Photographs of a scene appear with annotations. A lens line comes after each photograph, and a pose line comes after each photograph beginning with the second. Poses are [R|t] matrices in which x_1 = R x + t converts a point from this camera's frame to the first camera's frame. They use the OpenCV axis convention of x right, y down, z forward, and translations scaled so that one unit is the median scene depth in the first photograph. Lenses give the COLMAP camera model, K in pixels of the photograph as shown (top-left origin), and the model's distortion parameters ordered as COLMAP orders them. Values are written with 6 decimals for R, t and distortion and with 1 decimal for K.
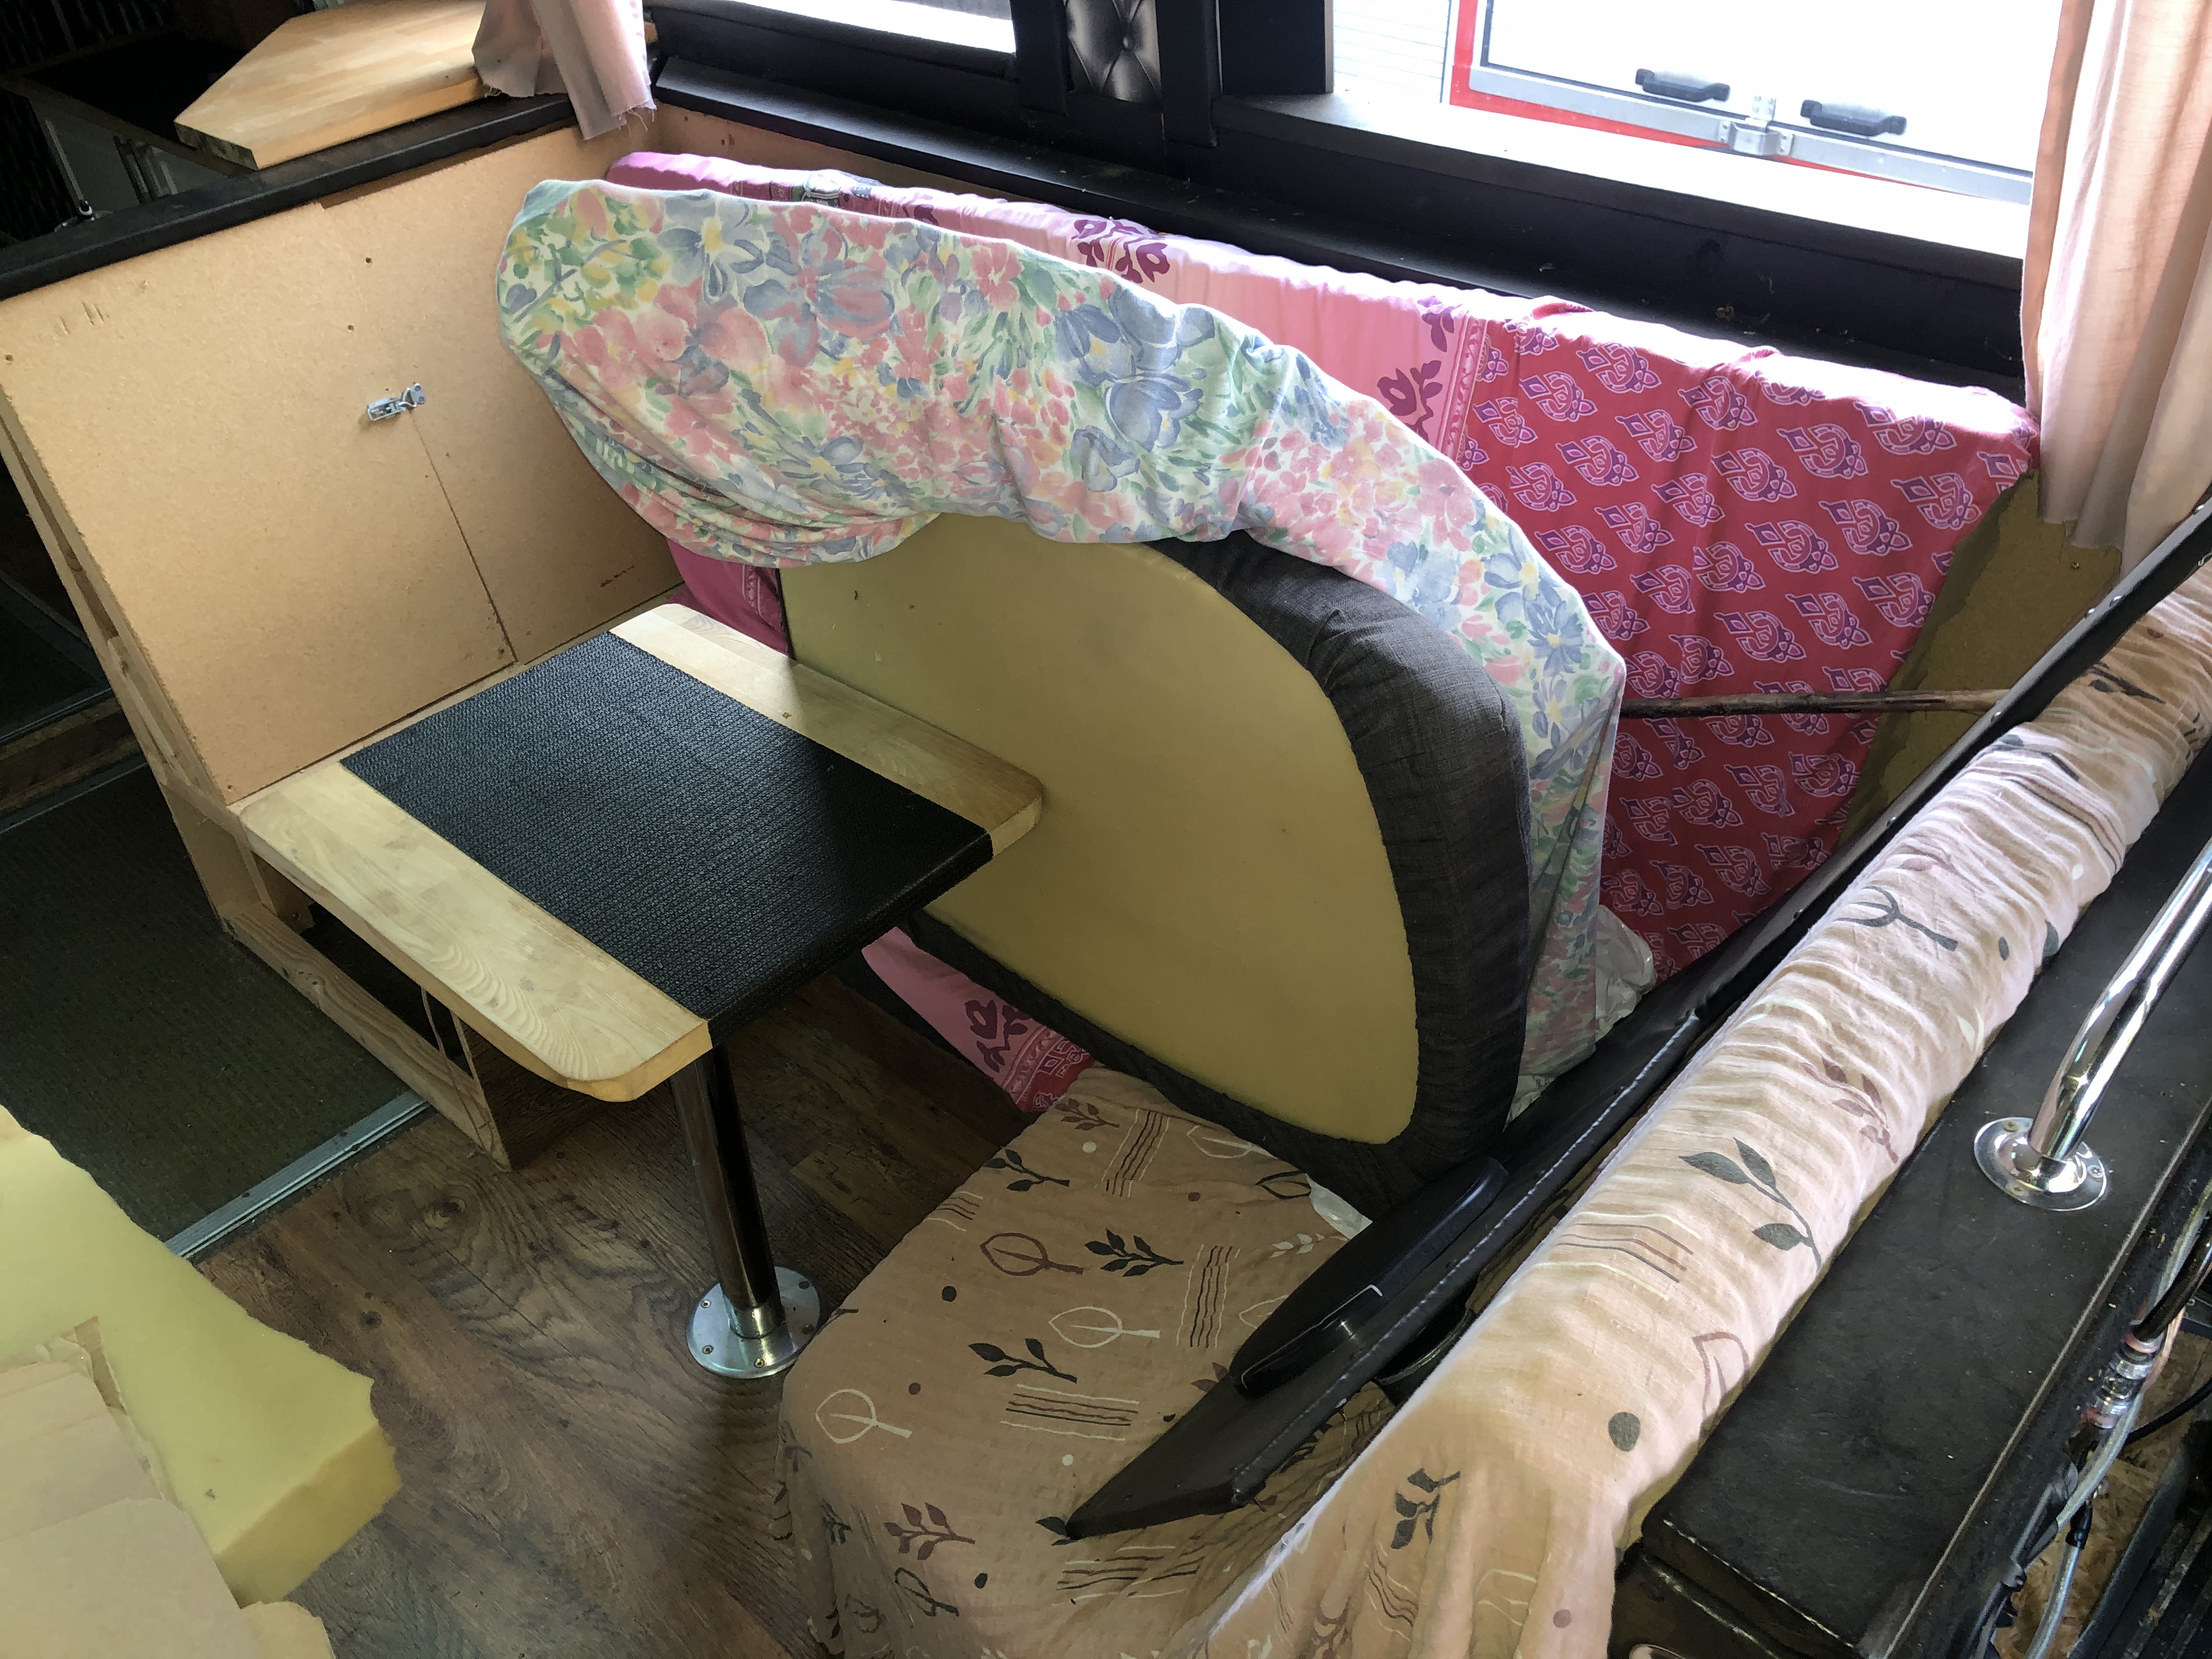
lens RADIAL K [[1810.6, 0, 1121.4], [0, 1810.6, 824.4], [0, 0, 1]] dist [0.028524, -0.028483]
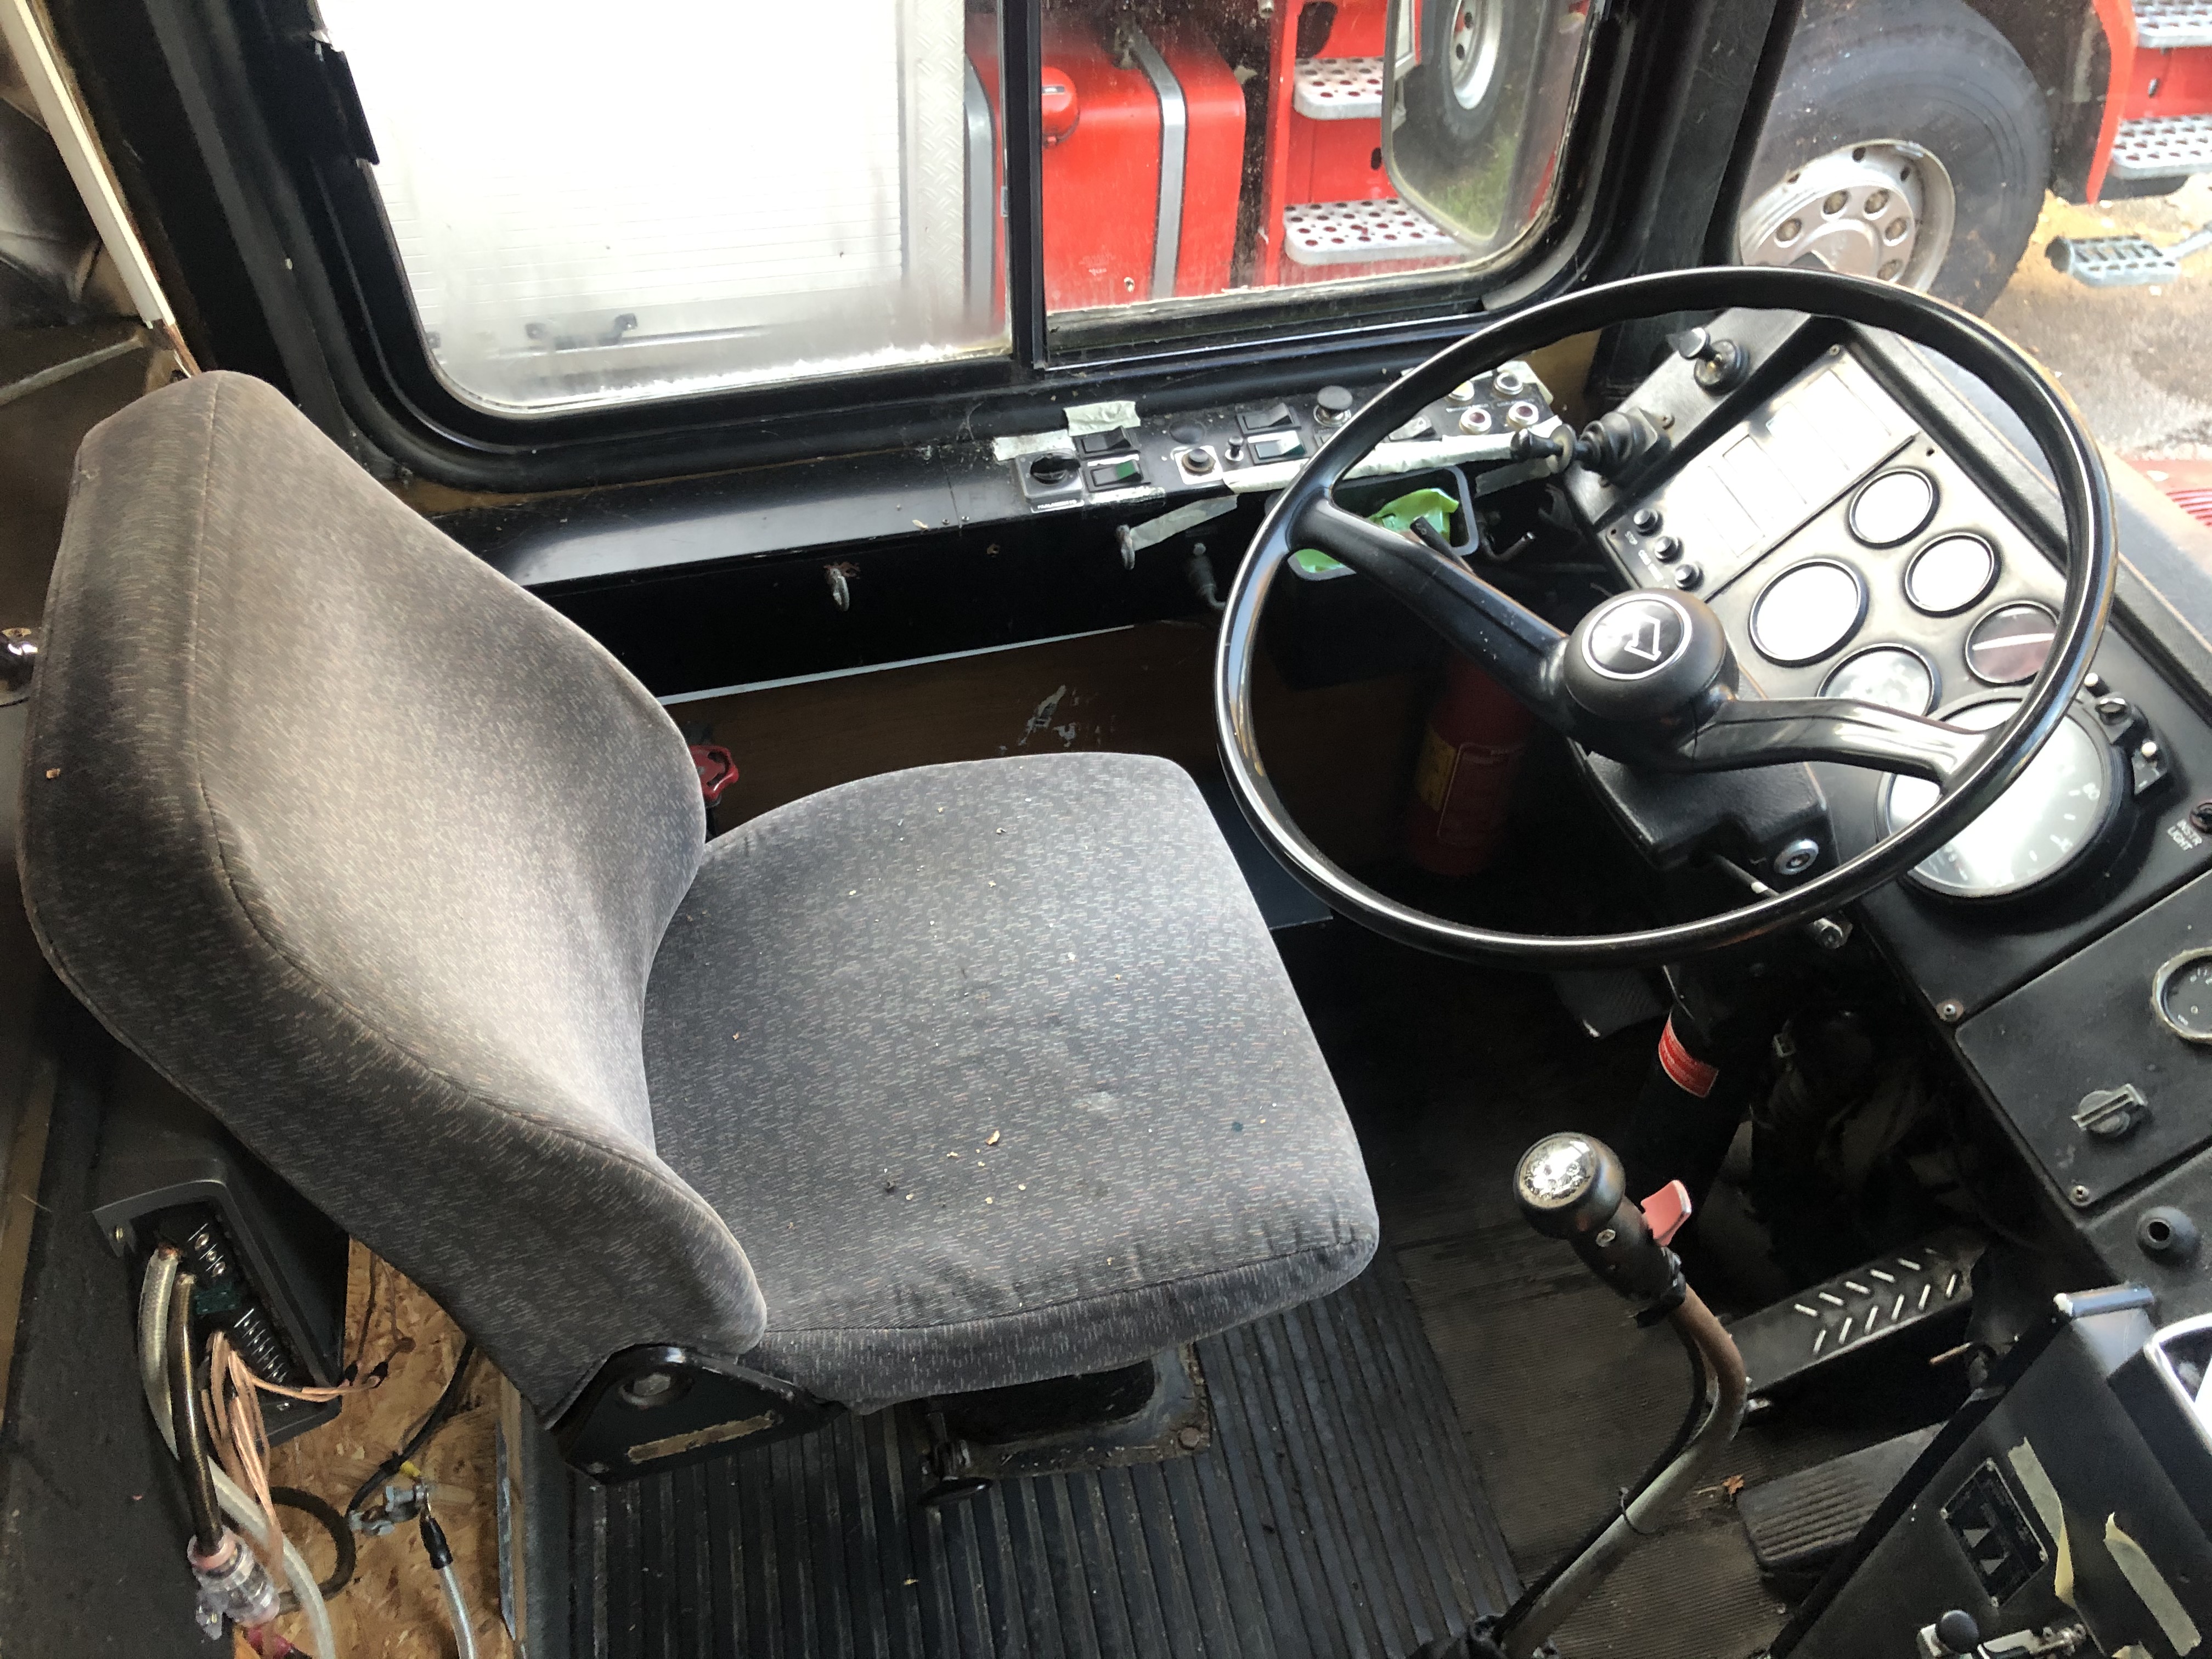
lens RADIAL K [[1810.6, 0, 1101.0], [0, 1810.6, 830.0], [0, 0, 1]] dist [0.028524, -0.028483]
pose [[0.557223, -0.557047, 0.615793, 0.502498], [0.464992, 0.823742, 0.324394, -0.063470], [-0.687957, 0.105579, 0.718031, 0.130539]]
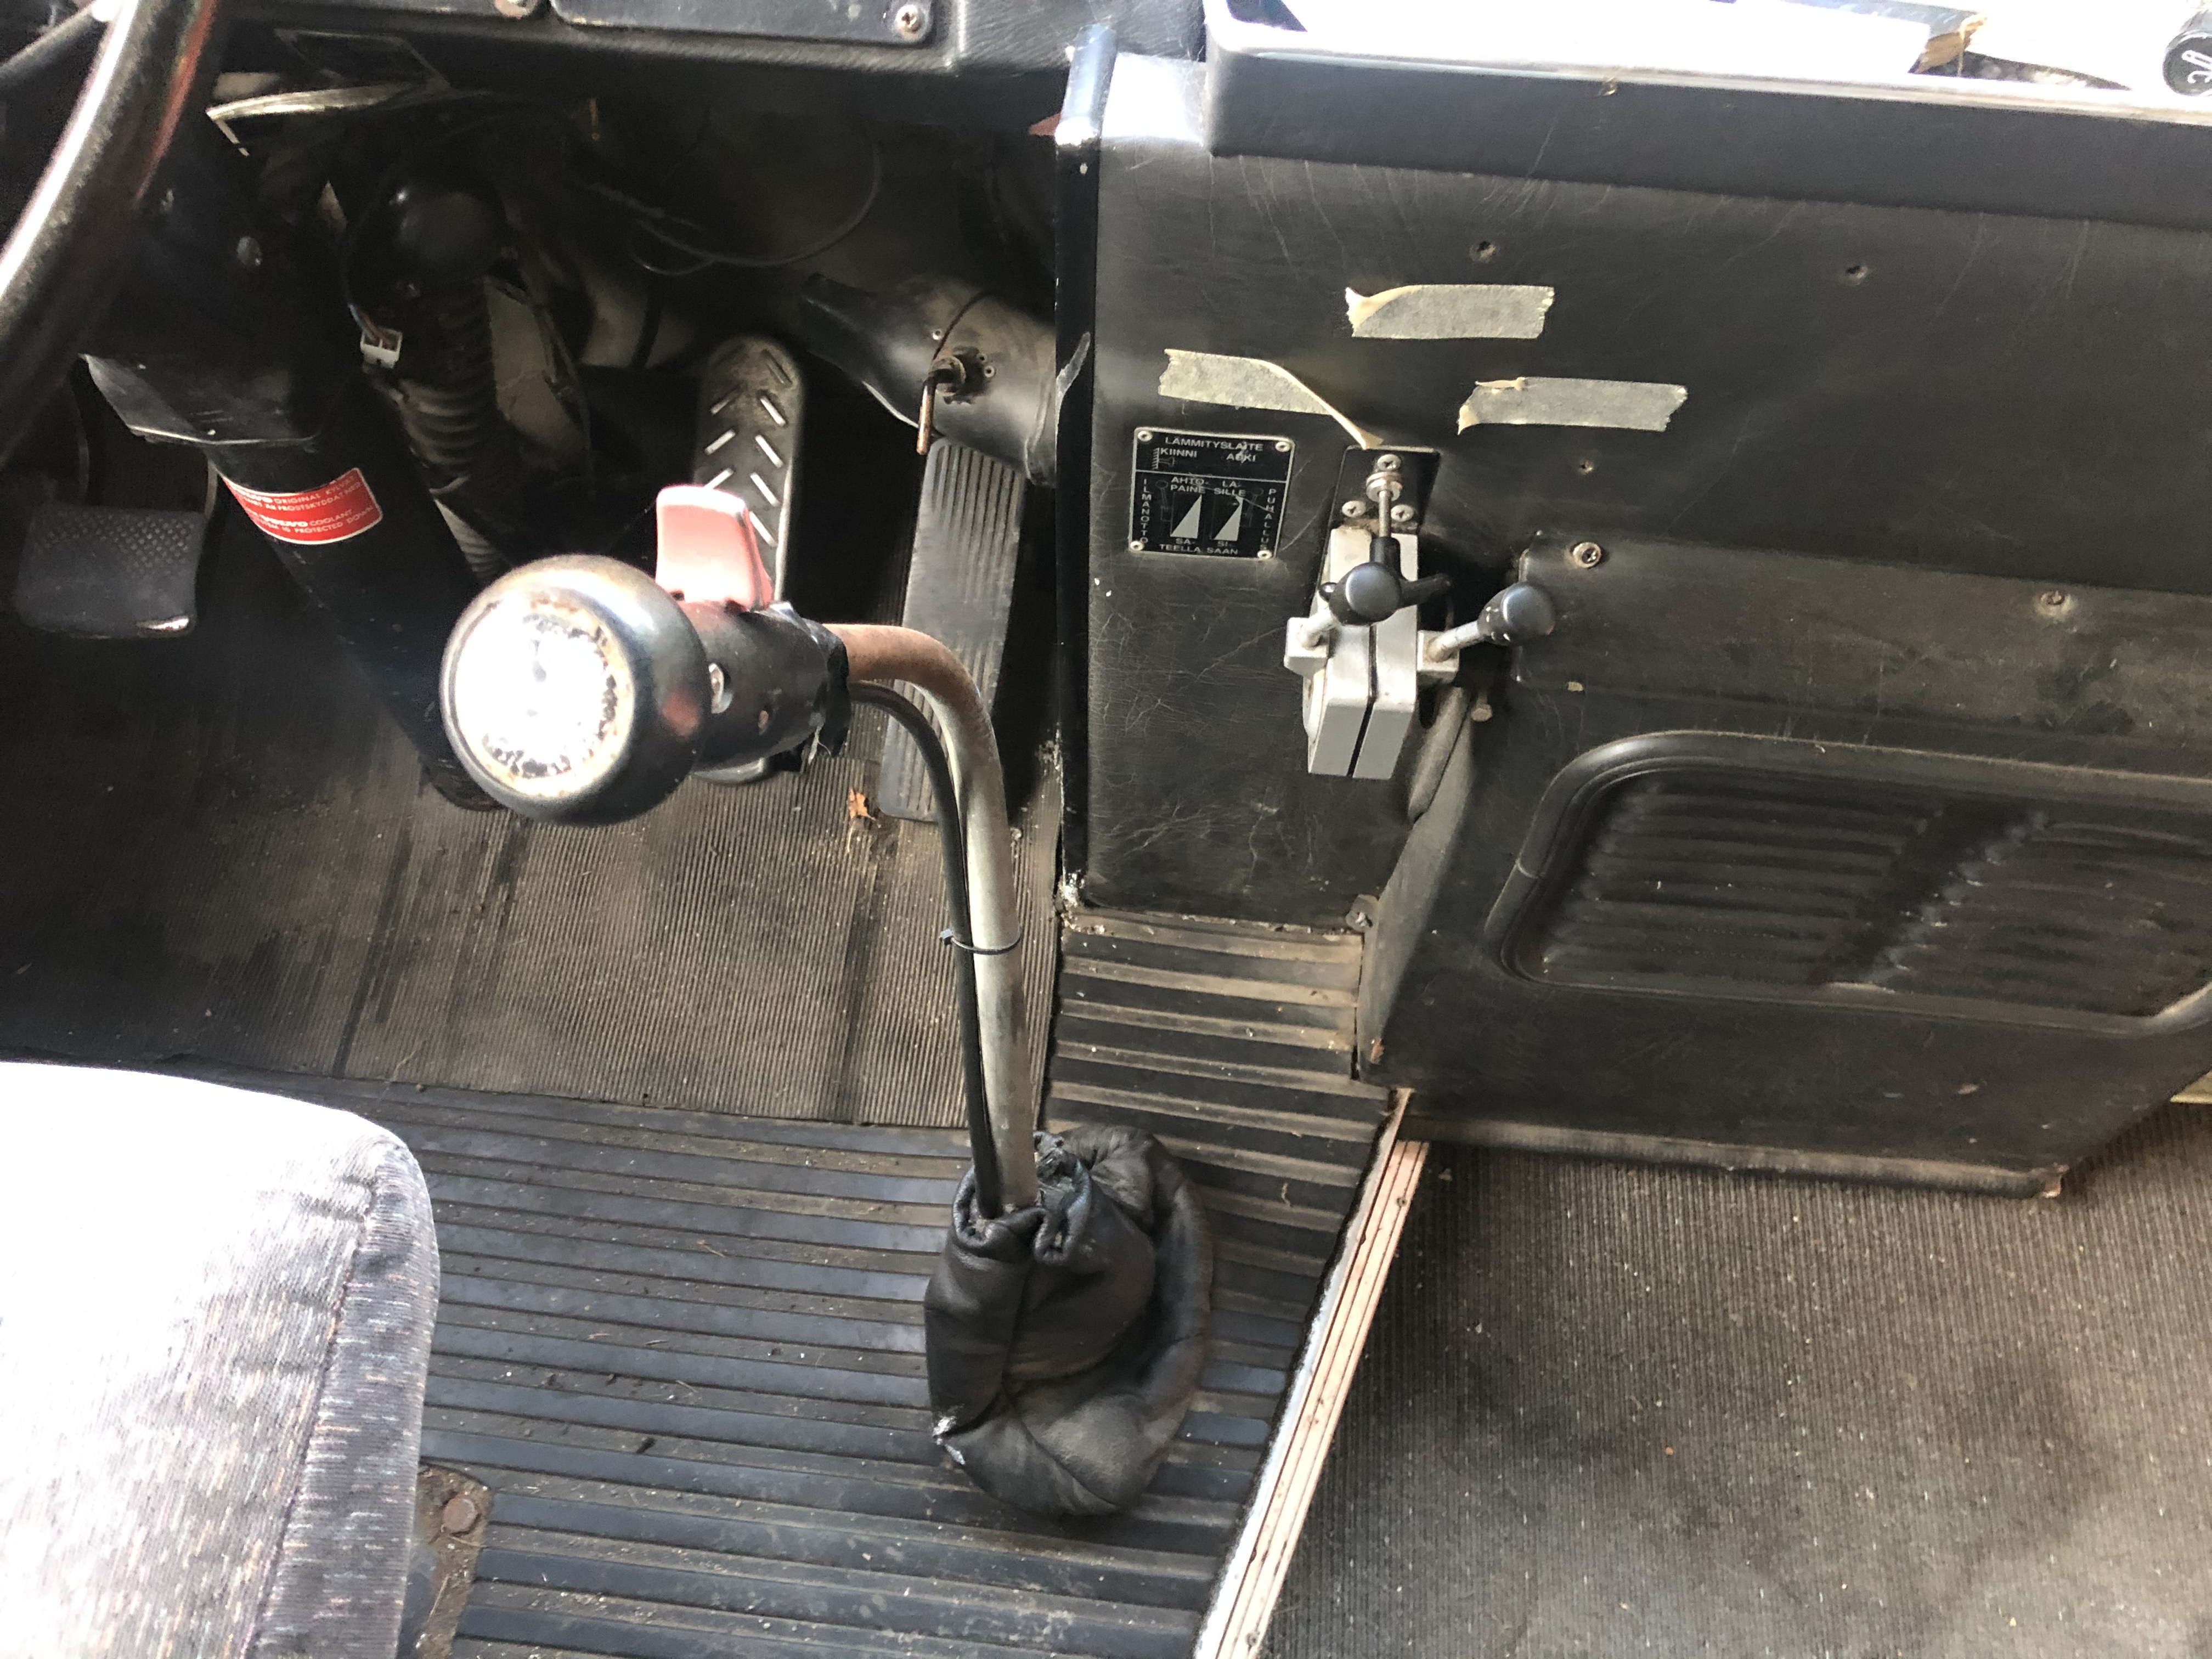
lens RADIAL K [[1810.6, 0, 1100.5], [0, 1810.6, 823.1], [0, 0, 1]] dist [0.028524, -0.028483]
pose [[-0.608243, -0.679557, 0.410174, 0.874963], [0.506514, 0.065568, 0.859735, 0.236983], [-0.611133, 0.730687, 0.304323, 0.498401]]
